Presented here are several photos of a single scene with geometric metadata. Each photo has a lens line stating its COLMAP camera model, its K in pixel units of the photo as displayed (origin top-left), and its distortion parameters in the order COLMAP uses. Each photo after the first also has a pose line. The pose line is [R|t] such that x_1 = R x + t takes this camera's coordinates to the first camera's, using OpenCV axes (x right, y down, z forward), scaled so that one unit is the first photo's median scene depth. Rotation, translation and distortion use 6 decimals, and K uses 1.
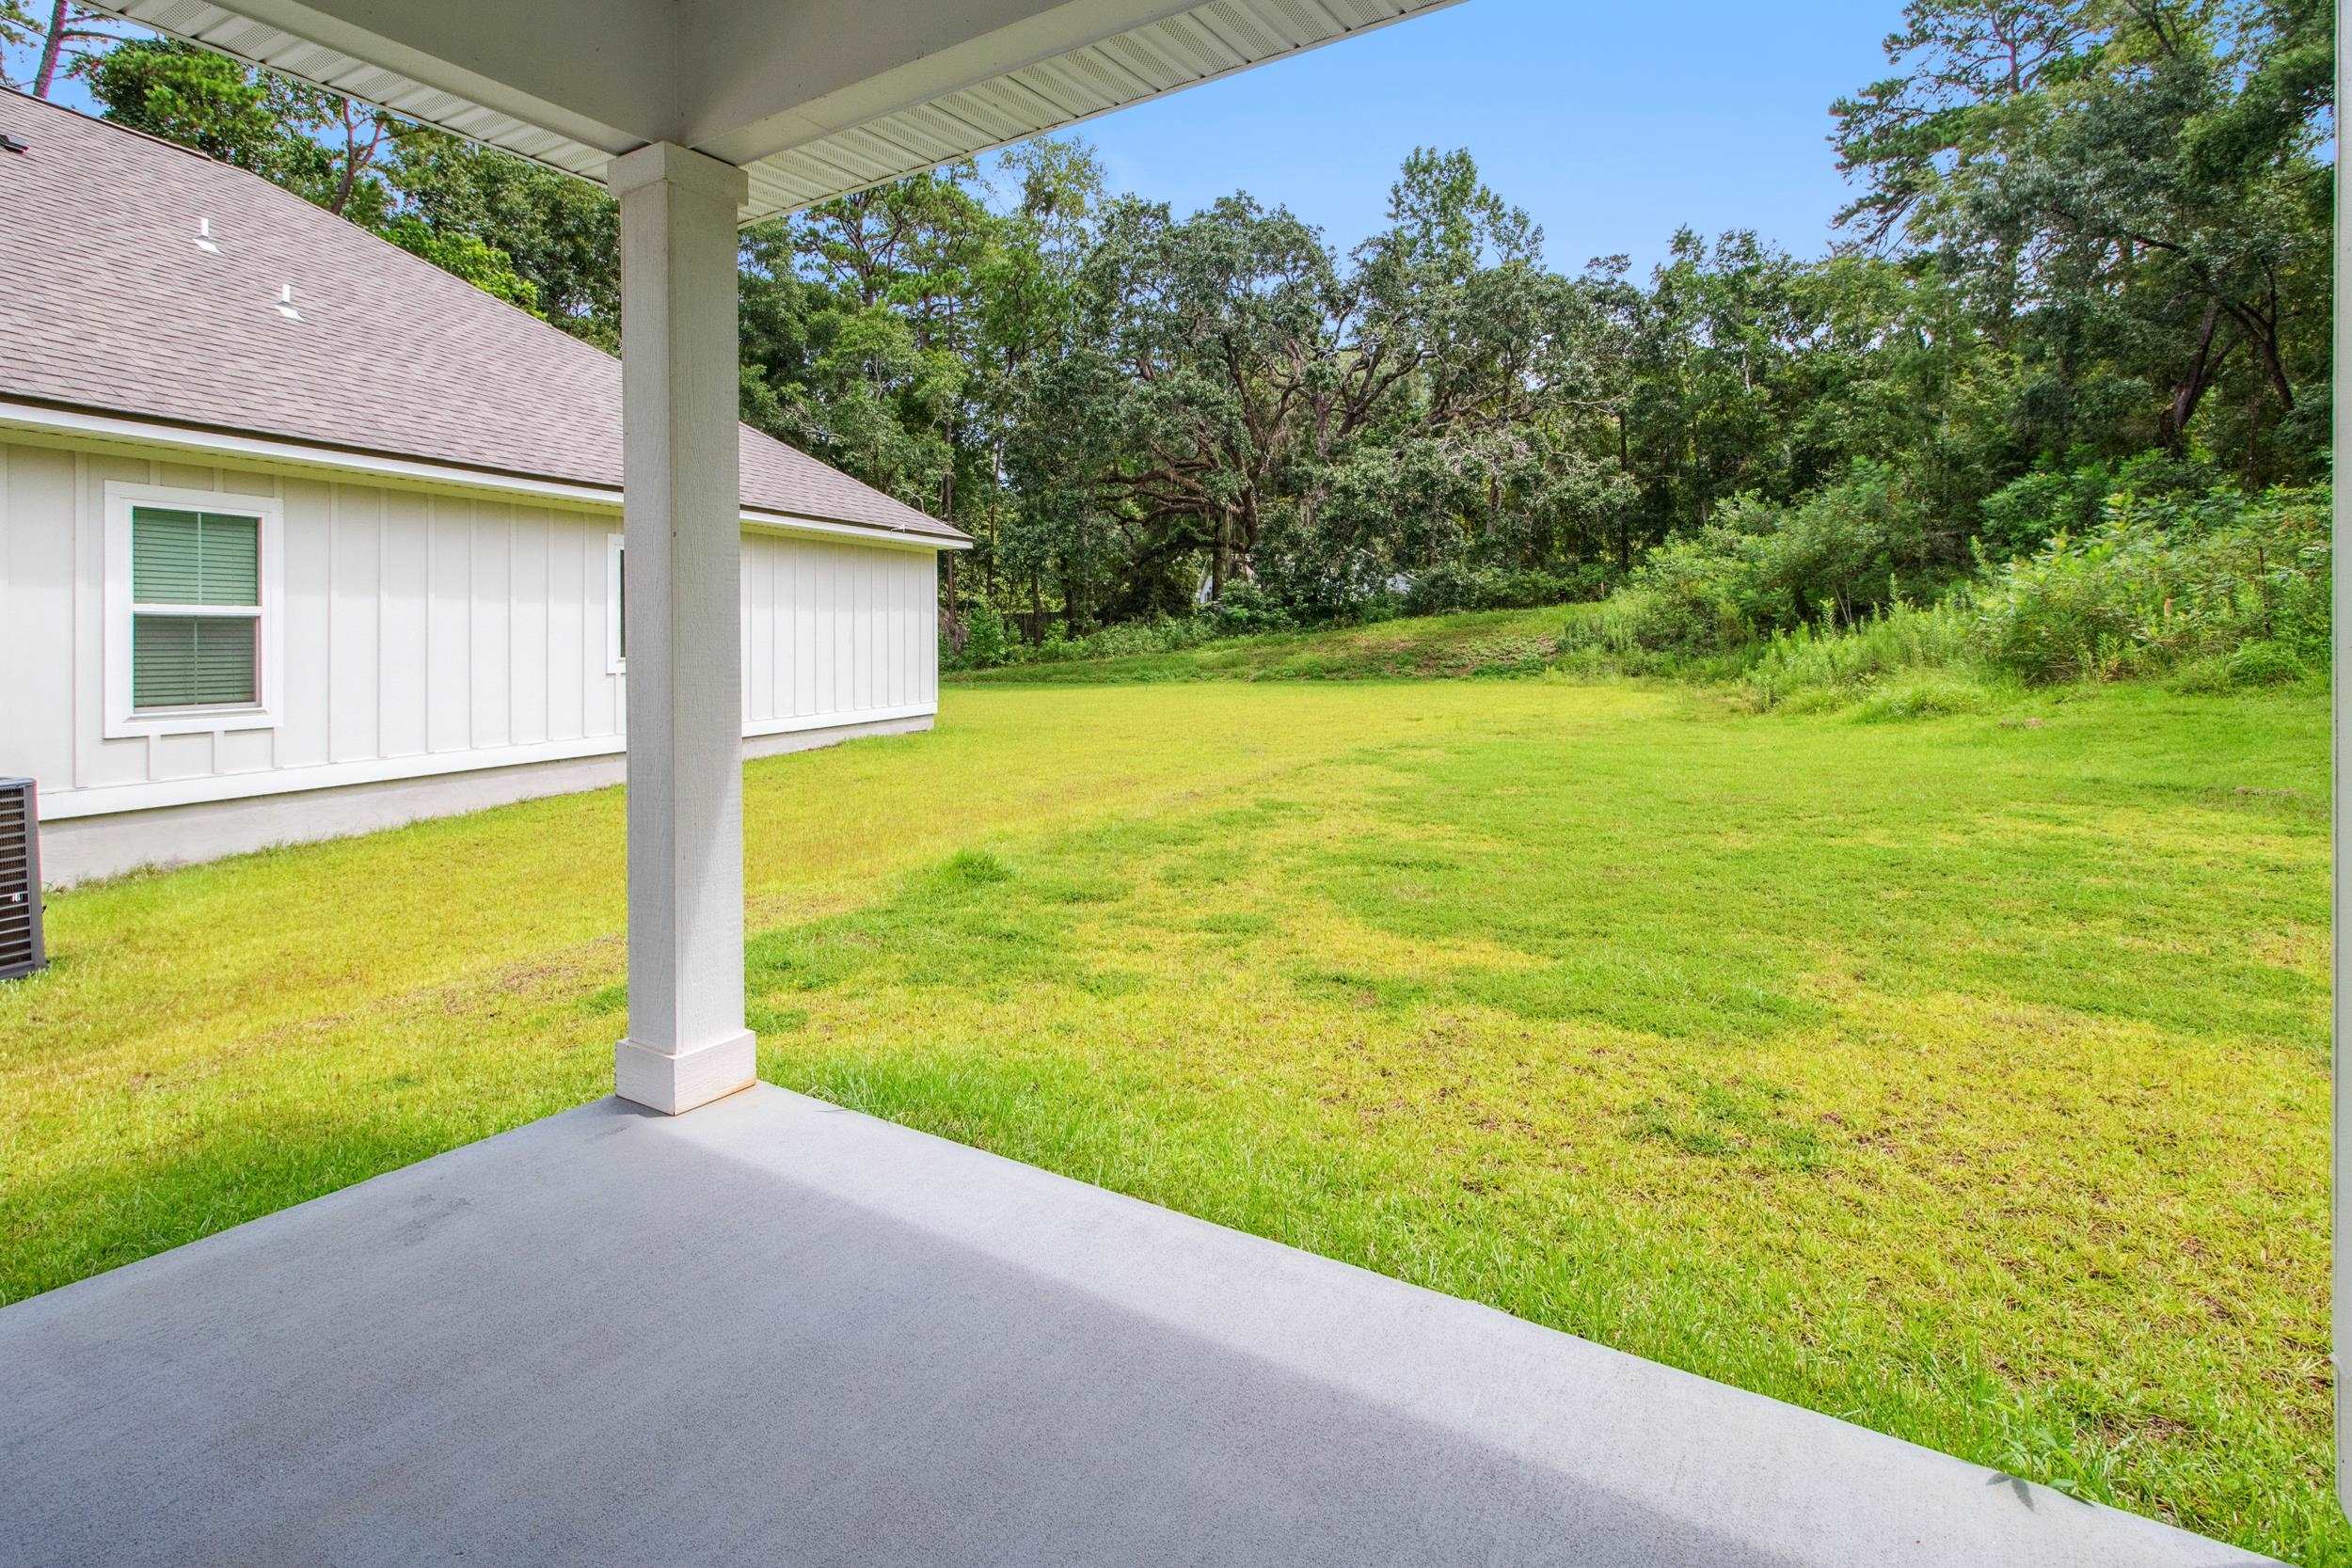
lens RADIAL K [[1124.9, 0, 1082.8], [0, 1124.9, 637.8], [0, 0, 1]] dist [-0.000624, -0.000317]
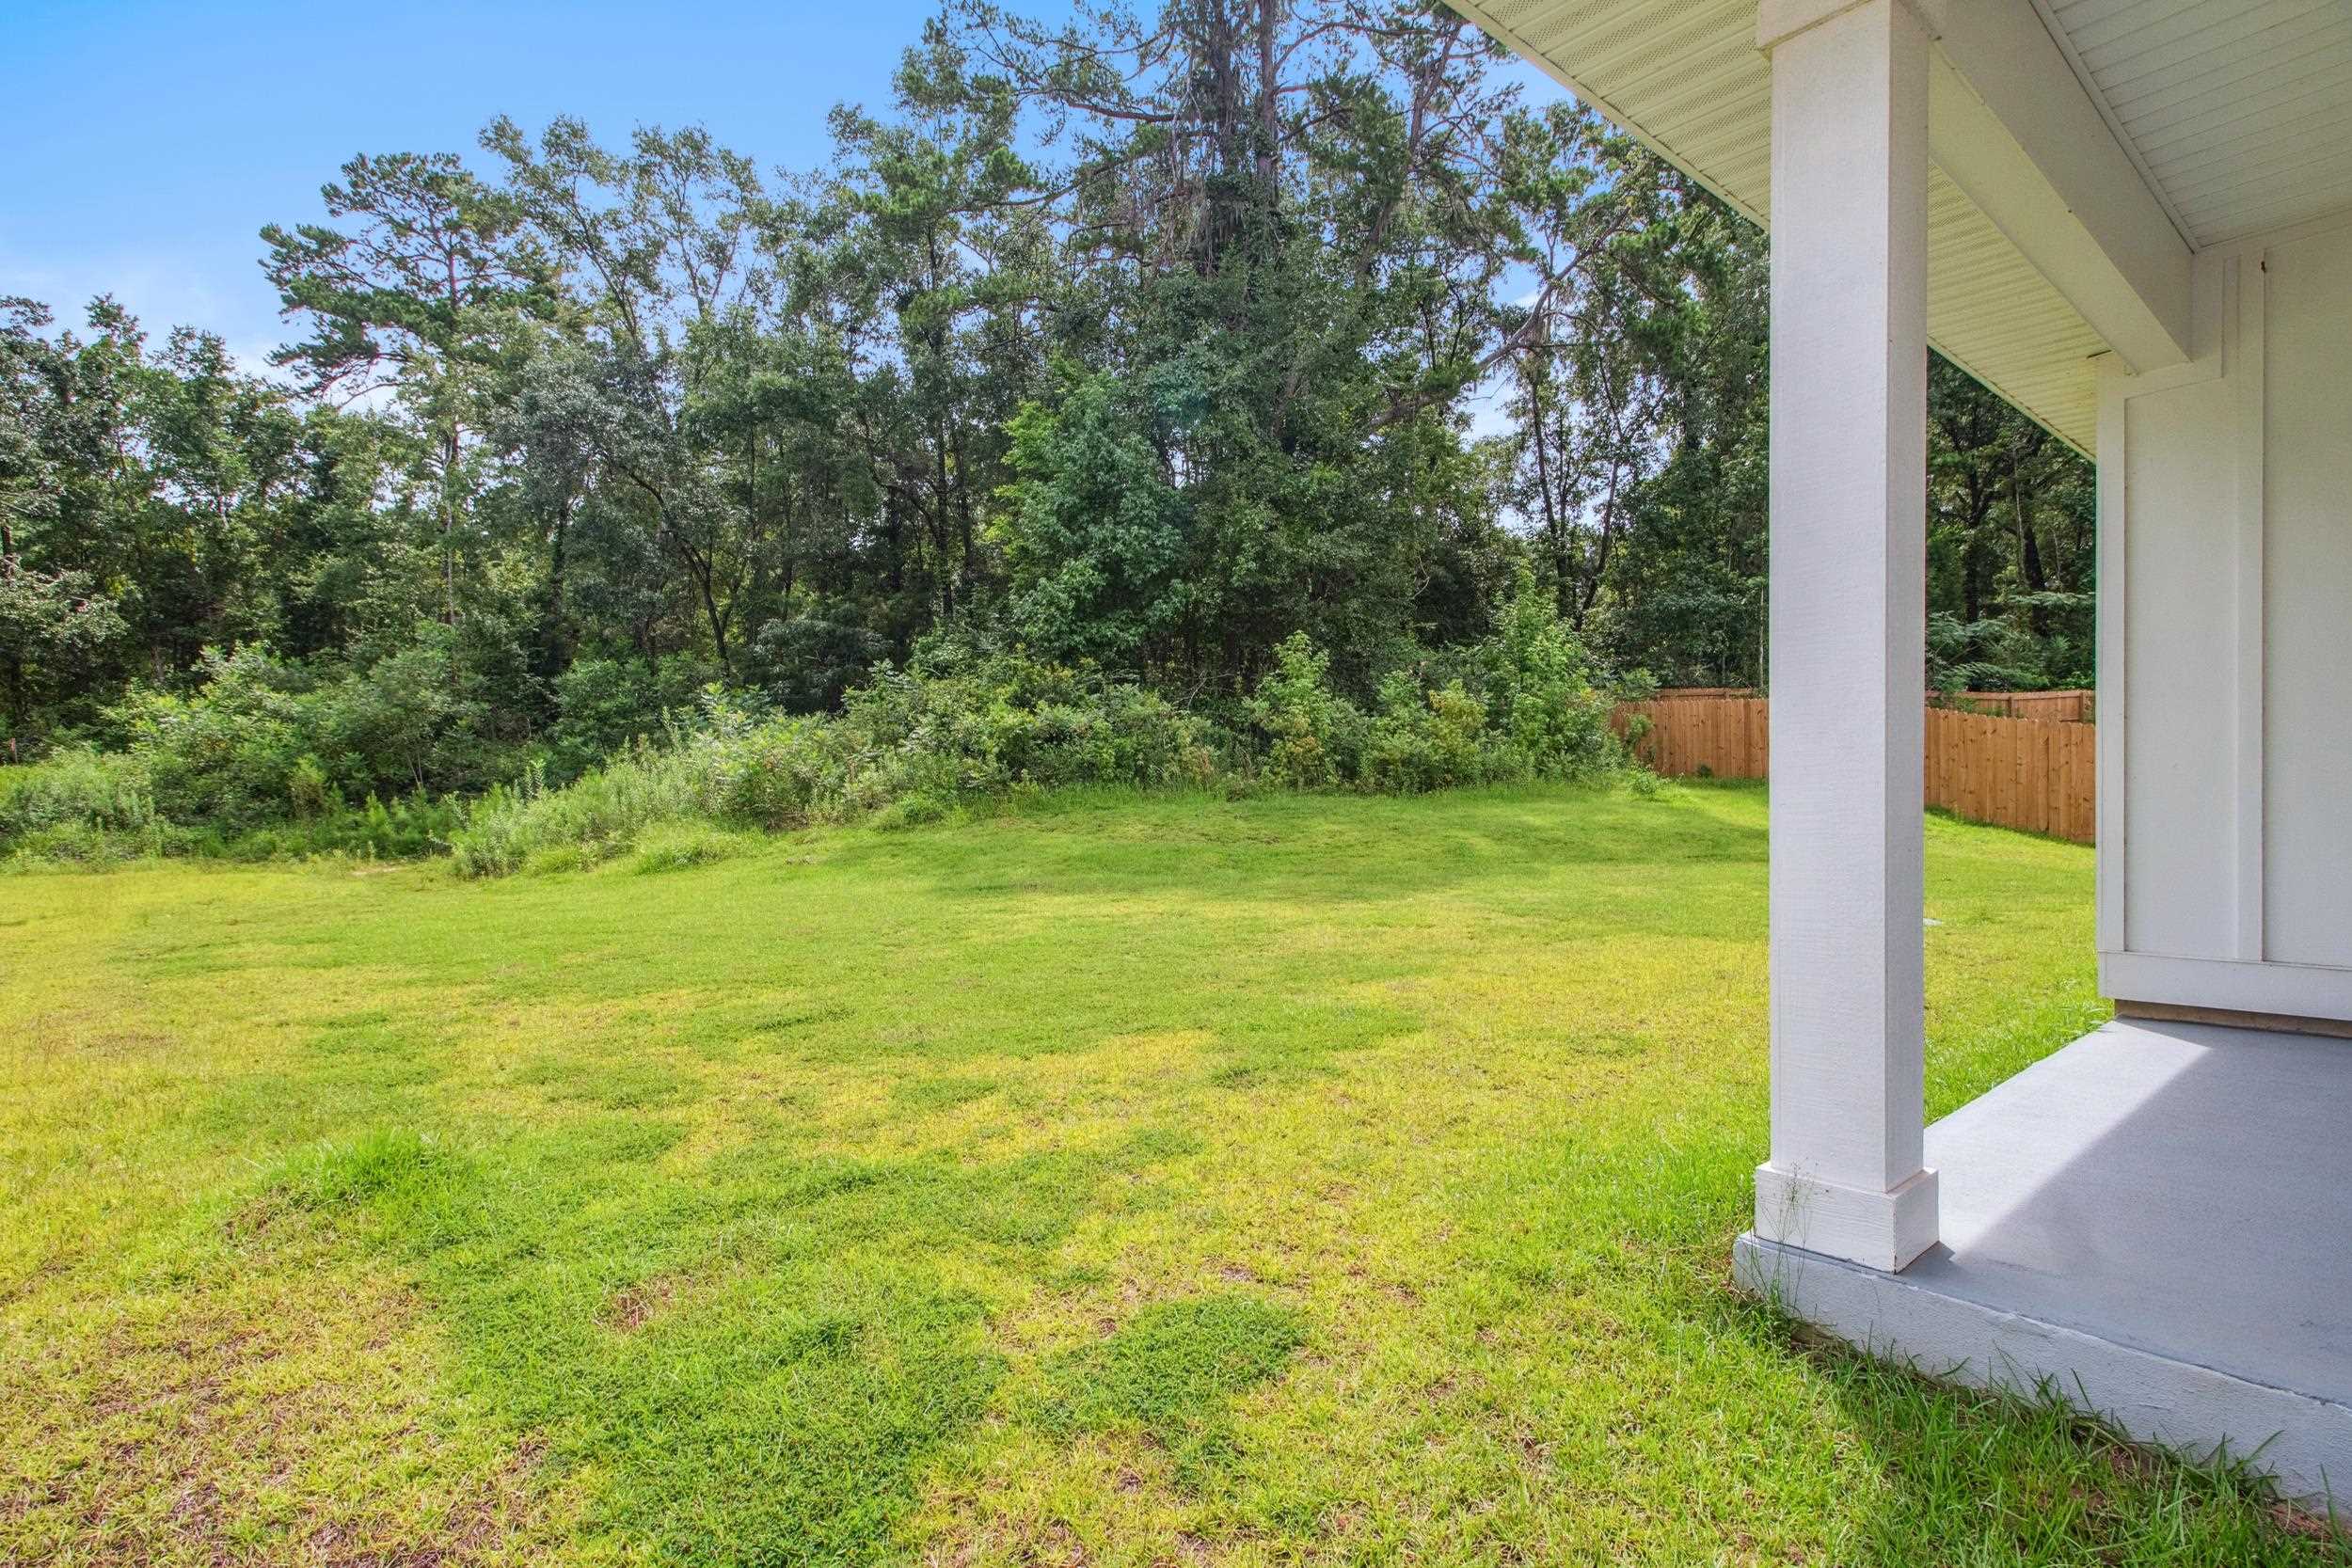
lens RADIAL K [[1136.1, 0, 1169.2], [0, 1136.1, 833.4], [0, 0, 1]] dist [0.002518, 0.000634]
pose [[0.249668, -0.032060, 0.967801, -0.075504], [0.017953, 0.999433, 0.028477, 0.004886], [-0.968165, 0.010265, 0.250102, 0.079382]]
